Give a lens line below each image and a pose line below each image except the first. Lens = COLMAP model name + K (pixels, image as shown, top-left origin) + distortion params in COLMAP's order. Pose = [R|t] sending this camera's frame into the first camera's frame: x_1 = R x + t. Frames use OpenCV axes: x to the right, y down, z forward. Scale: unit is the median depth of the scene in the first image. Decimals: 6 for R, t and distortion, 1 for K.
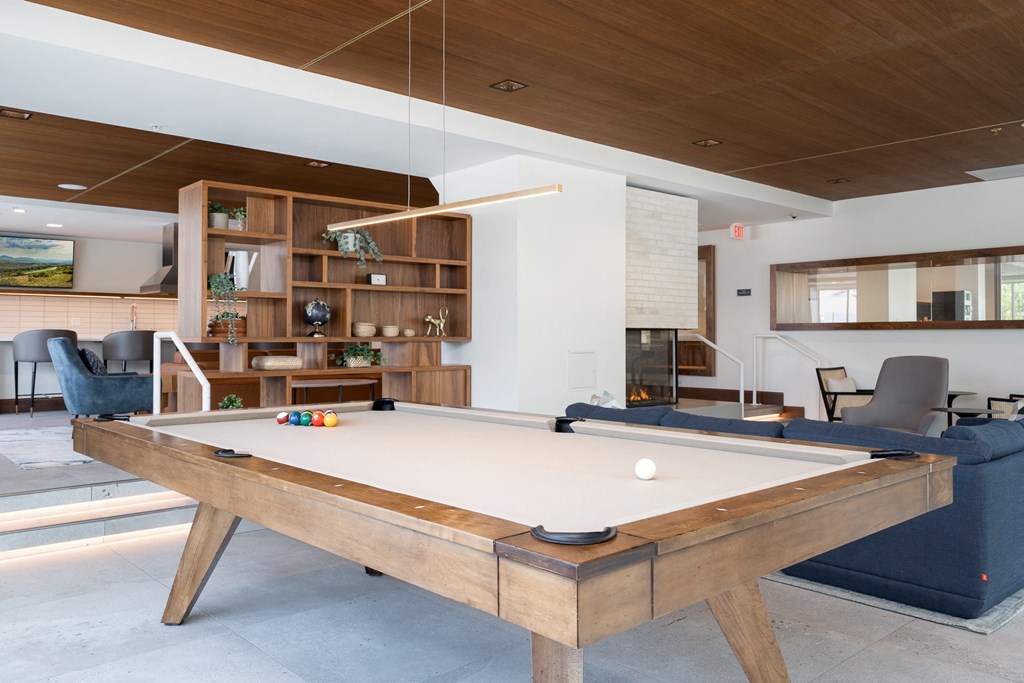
lens RADIAL K [[777.5, 0, 512.0], [0, 777.5, 341.5], [0, 0, 1]] dist [0.025271, -0.000499]
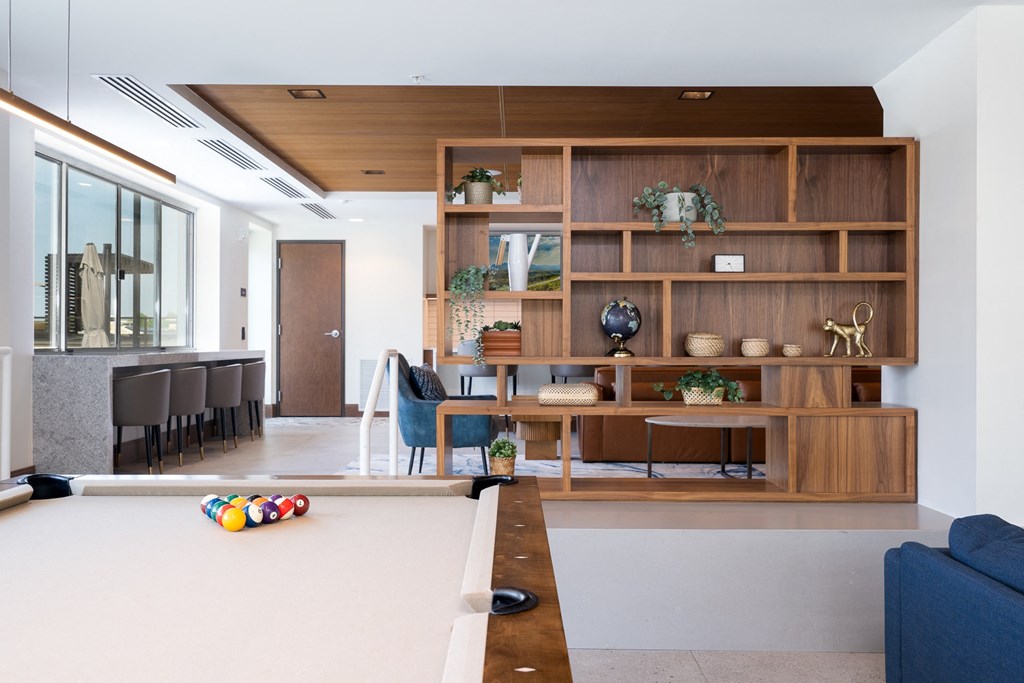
lens RADIAL K [[940.0, 0, 512.0], [0, 940.0, 341.5], [0, 0, 1]] dist [0.054496, 0.001003]
pose [[0.745215, 0.001964, -0.666821, 0.192879], [-0.008646, 0.999940, -0.006718, -0.011335], [0.666768, 0.010772, 0.745188, 0.325244]]
